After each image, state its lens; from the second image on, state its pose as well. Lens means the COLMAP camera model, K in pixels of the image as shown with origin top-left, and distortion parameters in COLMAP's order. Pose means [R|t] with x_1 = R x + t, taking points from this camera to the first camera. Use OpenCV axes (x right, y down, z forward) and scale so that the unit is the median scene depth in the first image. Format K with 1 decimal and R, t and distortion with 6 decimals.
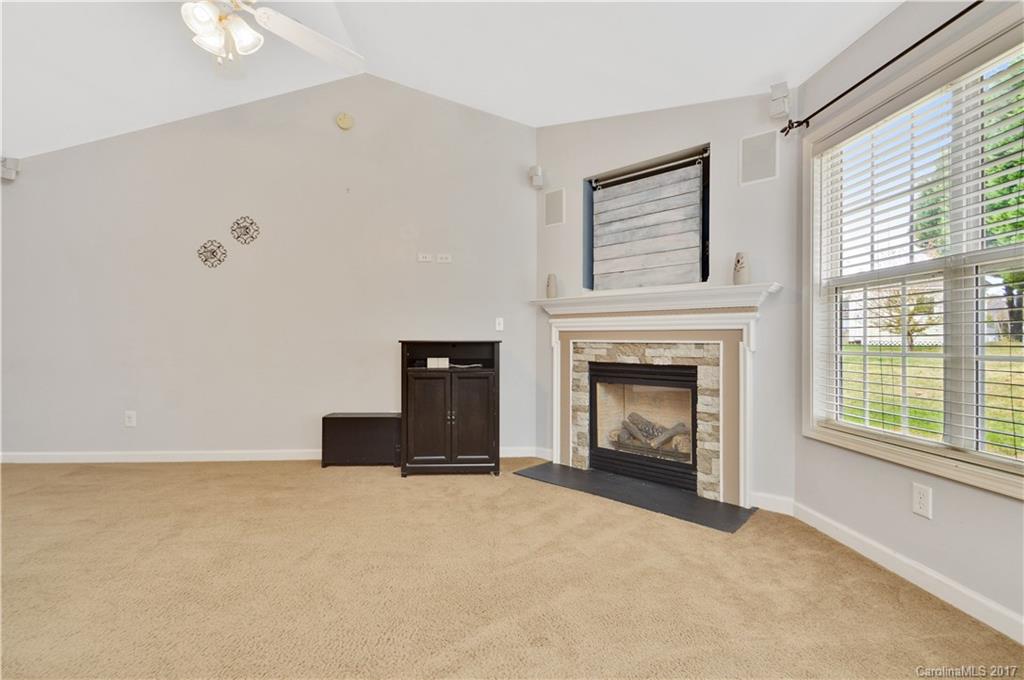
lens RADIAL K [[458.0, 0, 505.9], [0, 458.0, 335.0], [0, 0, 1]] dist [0.033037, -0.016699]
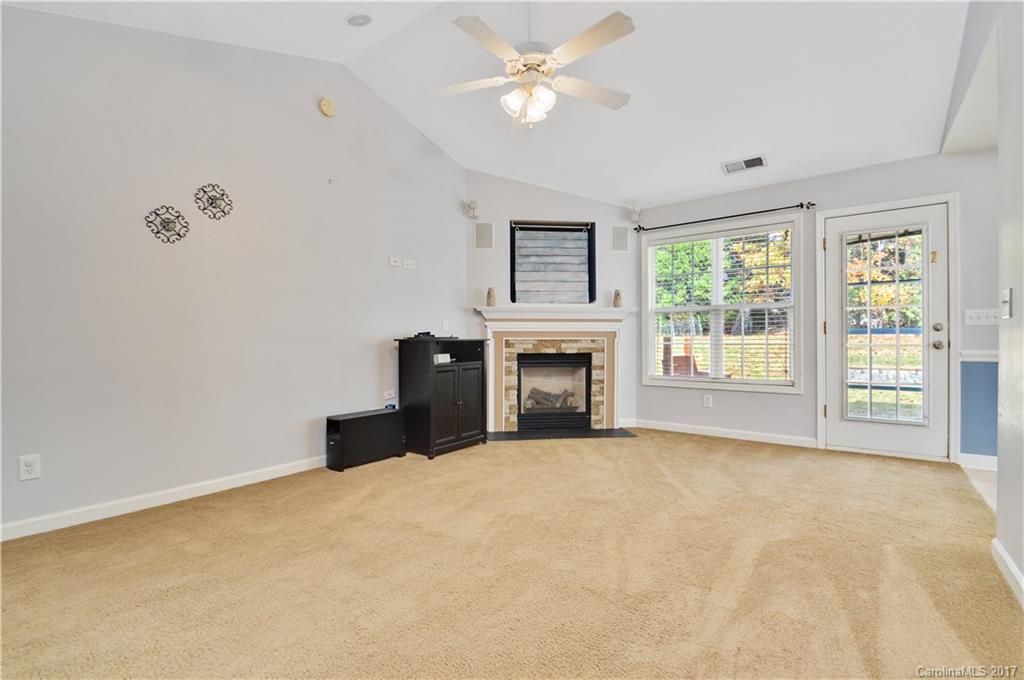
lens RADIAL K [[463.2, 0, 504.0], [0, 463.2, 338.5], [0, 0, 1]] dist [0.001084, -0.000246]
pose [[0.653586, -0.006245, 0.756827, -0.926404], [-0.003607, 0.999929, 0.011366, -0.003106], [-0.756844, -0.010159, 0.653517, 0.113425]]
